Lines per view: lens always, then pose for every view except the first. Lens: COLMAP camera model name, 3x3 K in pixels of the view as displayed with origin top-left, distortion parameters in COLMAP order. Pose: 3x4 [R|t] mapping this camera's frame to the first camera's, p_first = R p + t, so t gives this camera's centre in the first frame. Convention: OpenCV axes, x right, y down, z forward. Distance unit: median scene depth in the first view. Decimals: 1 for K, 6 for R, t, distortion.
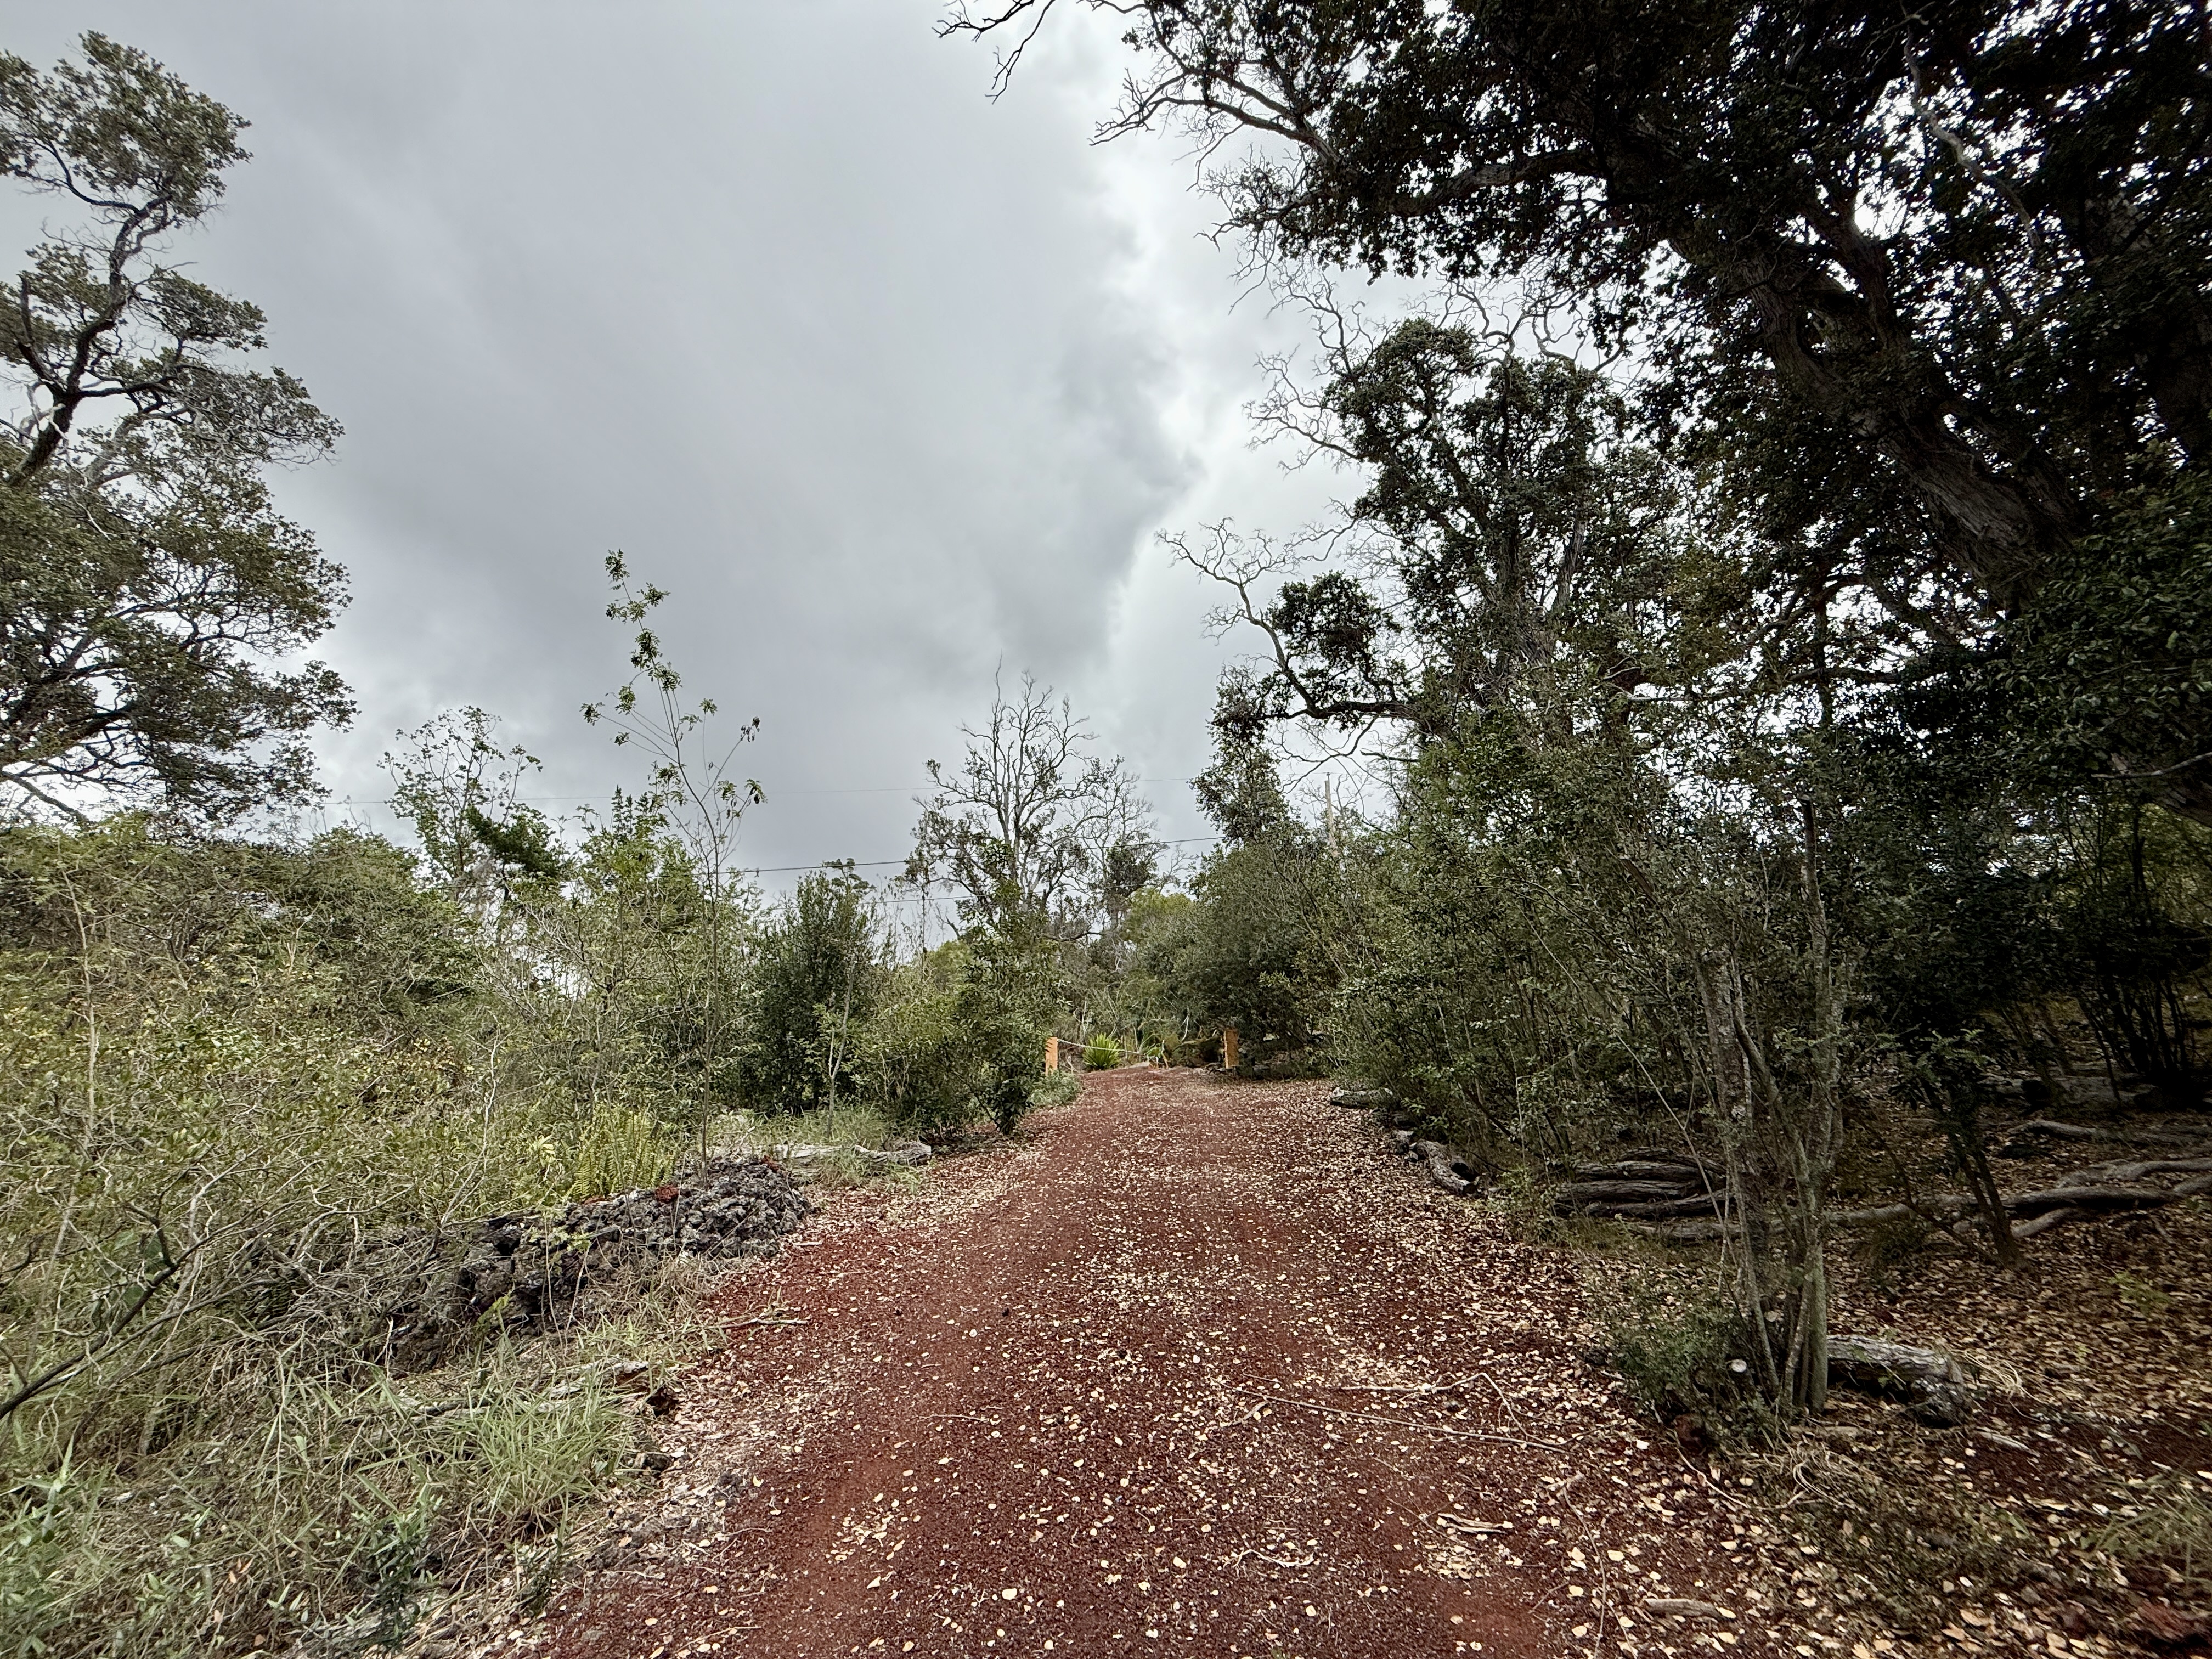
lens RADIAL K [[880.9, 0, 1103.3], [0, 880.9, 829.3], [0, 0, 1]] dist [-0.001073, -0.000178]
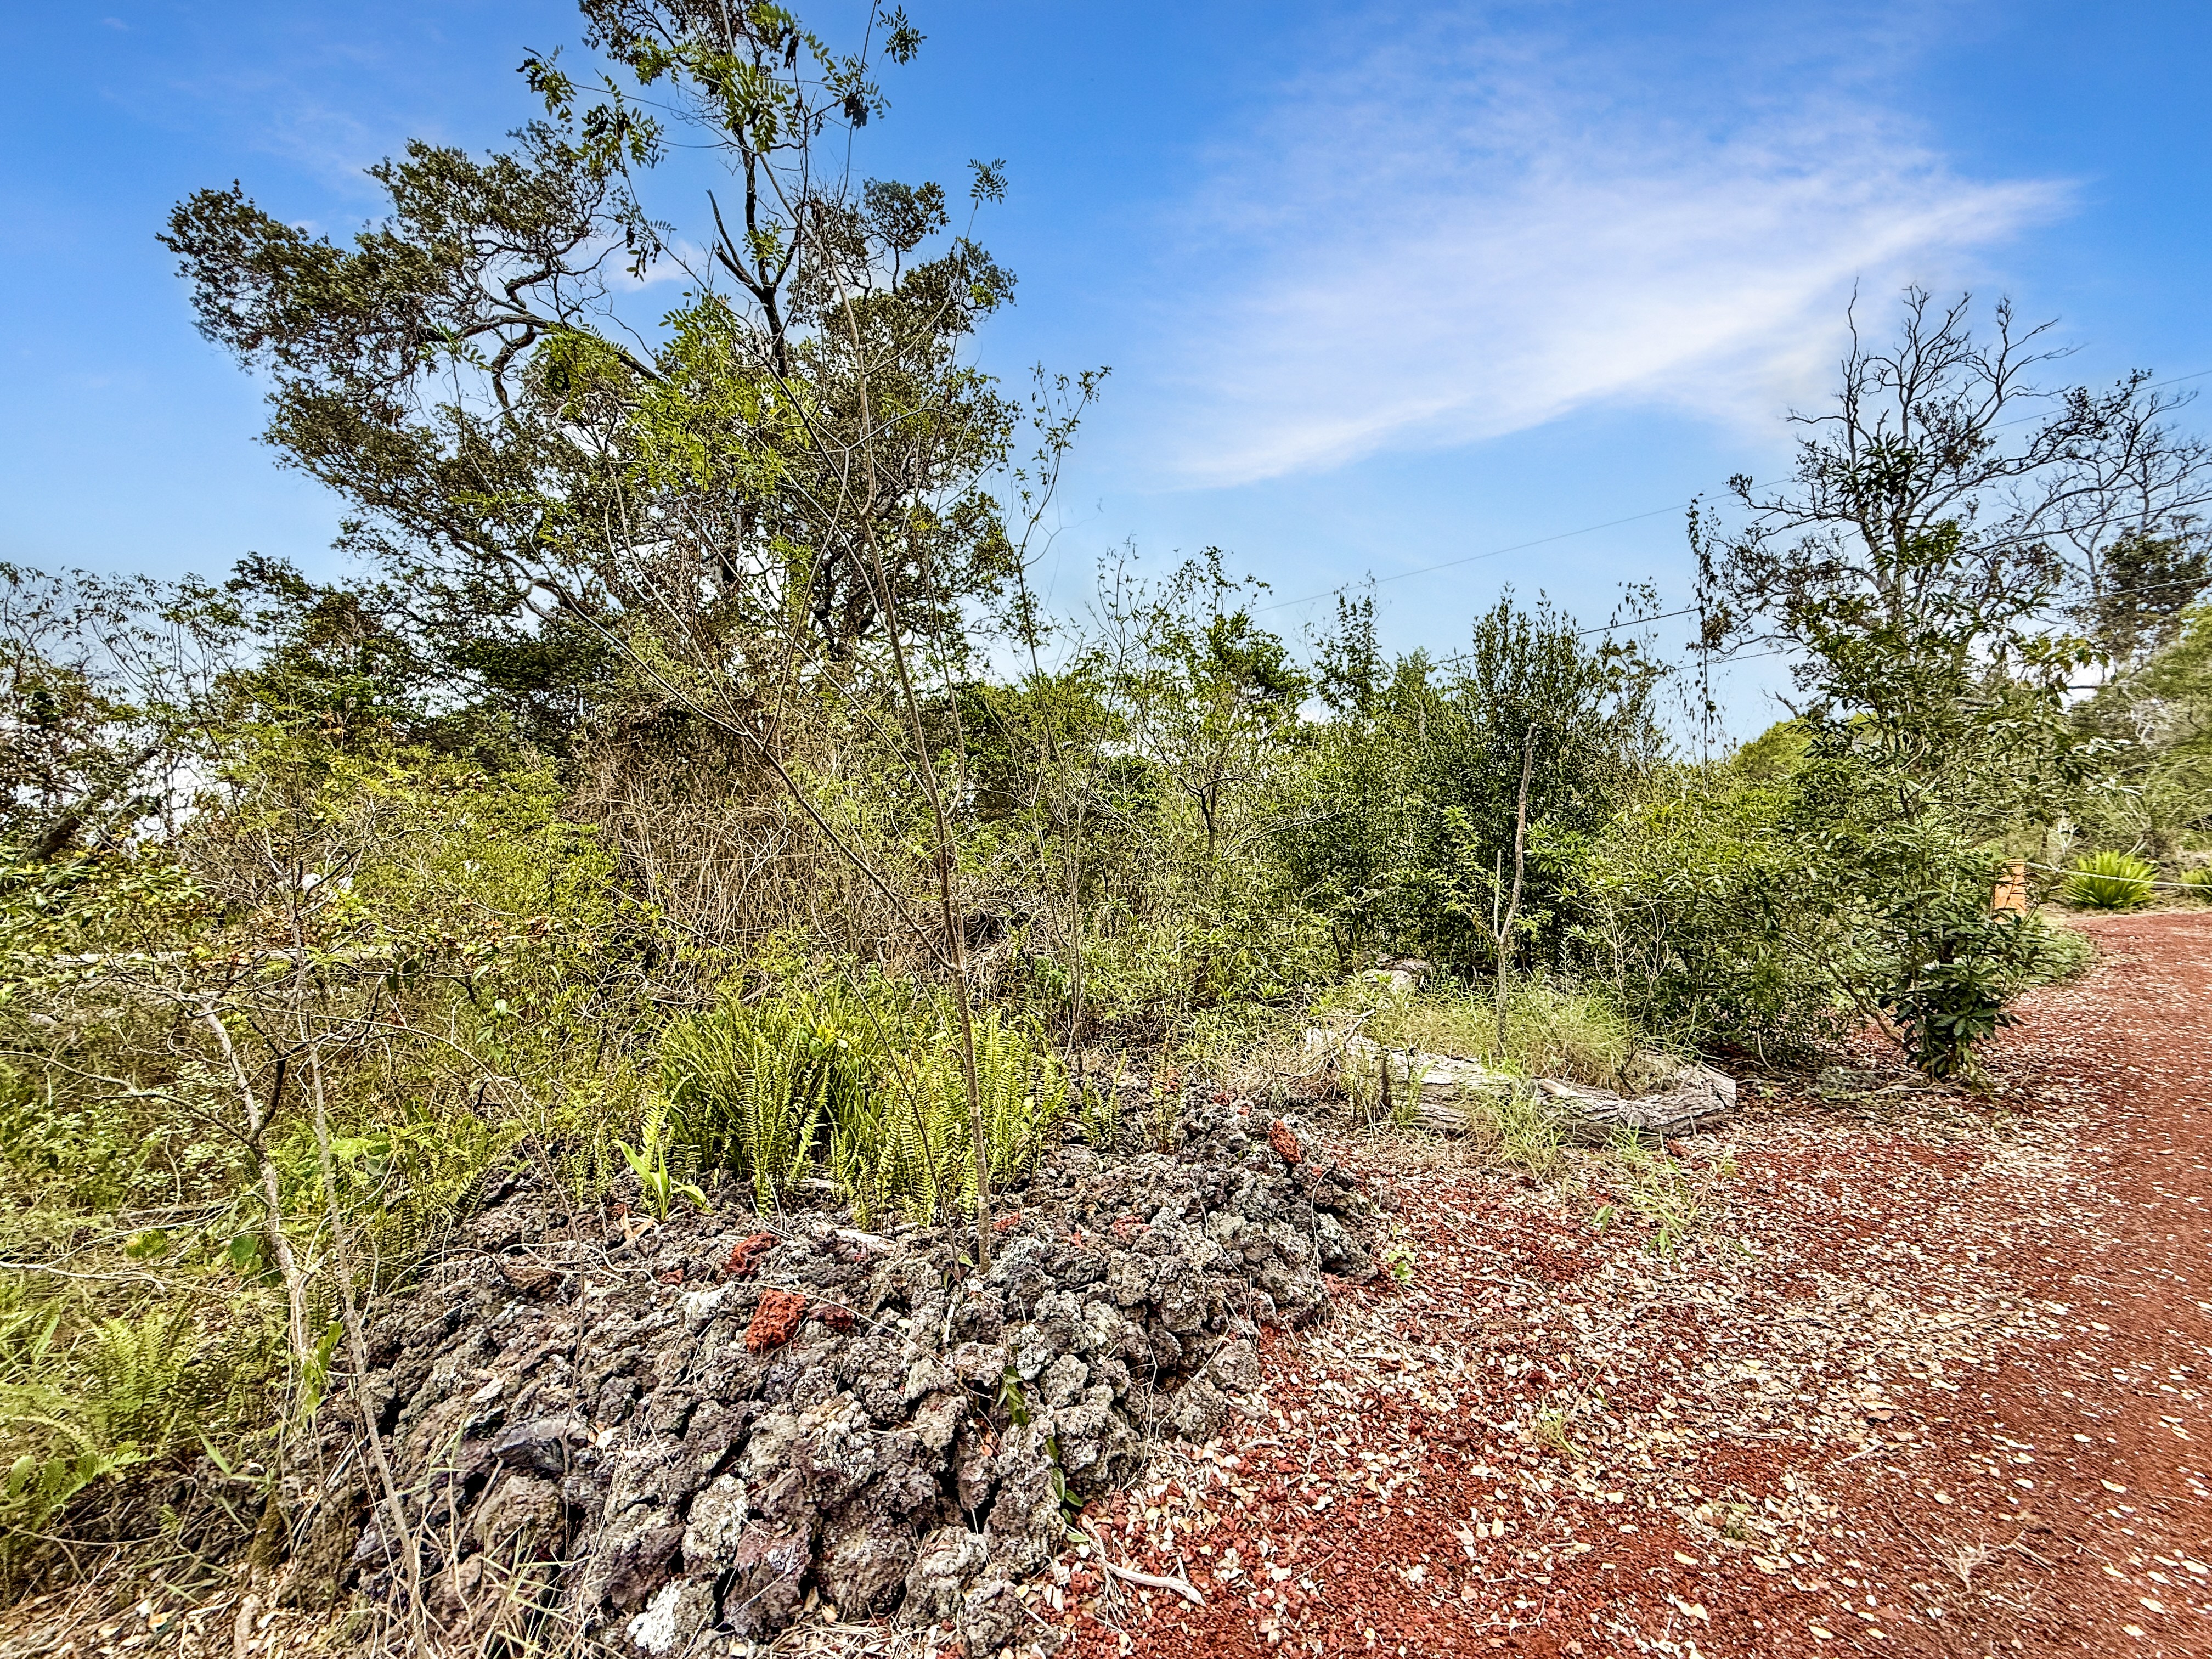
lens RADIAL K [[880.9, 0, 1099.9], [0, 880.9, 833.5], [0, 0, 1]] dist [-0.001073, -0.000178]
pose [[0.671426, -0.006085, -0.741047, -0.015519], [0.164324, 0.976296, 0.140869, 0.021562], [0.722623, -0.216355, 0.656510, 0.102131]]
